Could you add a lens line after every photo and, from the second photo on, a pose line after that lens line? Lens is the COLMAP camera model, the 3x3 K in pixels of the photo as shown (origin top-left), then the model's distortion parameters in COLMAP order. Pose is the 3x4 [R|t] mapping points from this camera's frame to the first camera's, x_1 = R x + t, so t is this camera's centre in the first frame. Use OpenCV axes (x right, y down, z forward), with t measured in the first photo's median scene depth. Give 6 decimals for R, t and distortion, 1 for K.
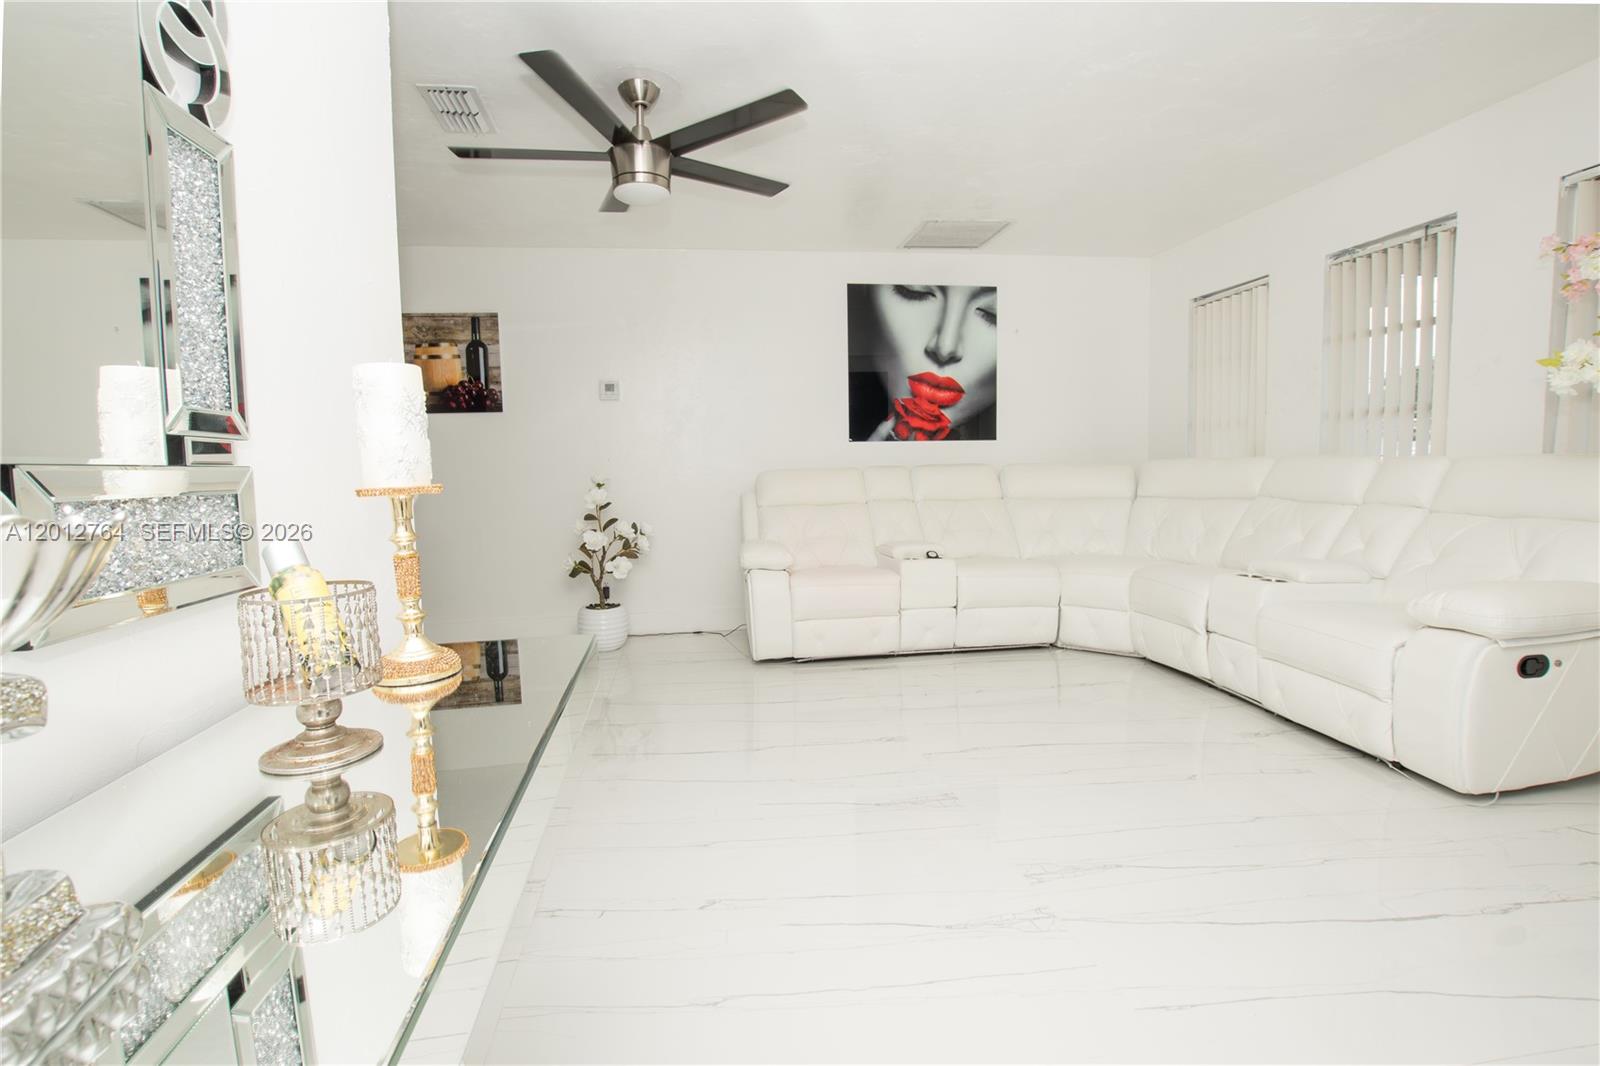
lens RADIAL K [[741.5, 0, 769.8], [0, 741.5, 521.4], [0, 0, 1]] dist [-0.039904, 0.010379]
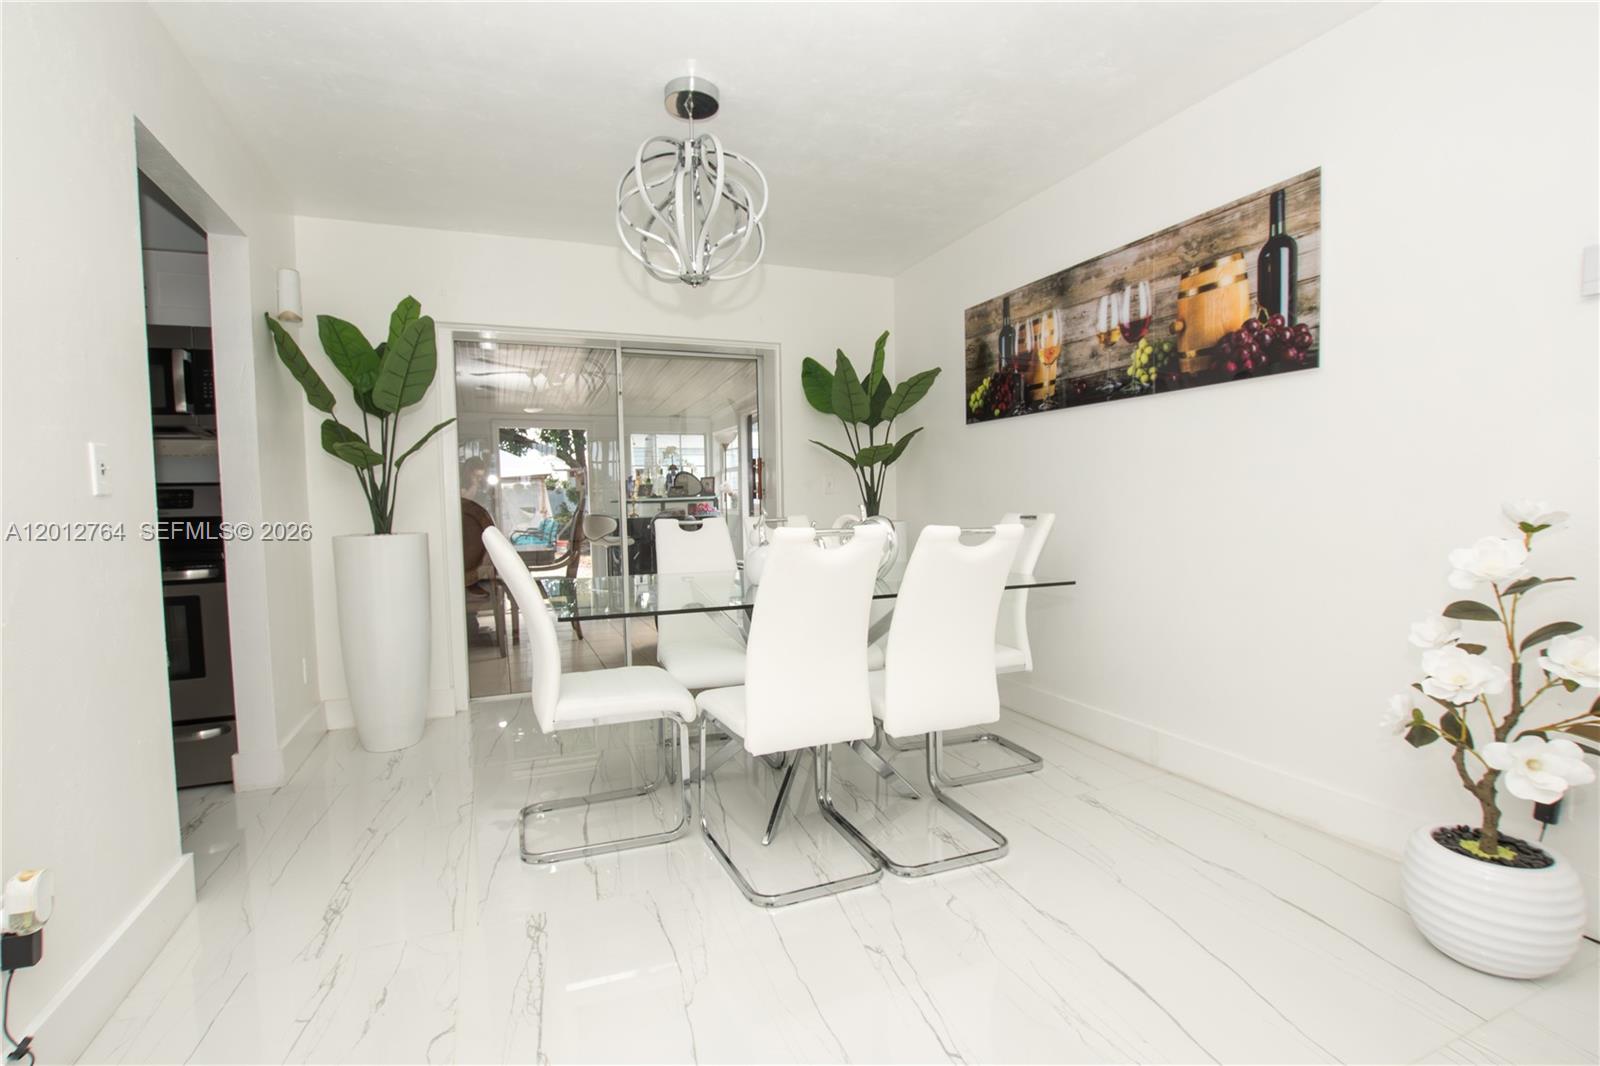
lens RADIAL K [[725.7, 0, 813.6], [0, 725.7, 536.0], [0, 0, 1]] dist [-0.022594, -0.000123]
pose [[0.277530, 0.072239, -0.957997, 0.012778], [-0.067276, 0.996182, 0.055628, -0.041706], [0.958358, 0.049012, 0.281331, 0.573417]]
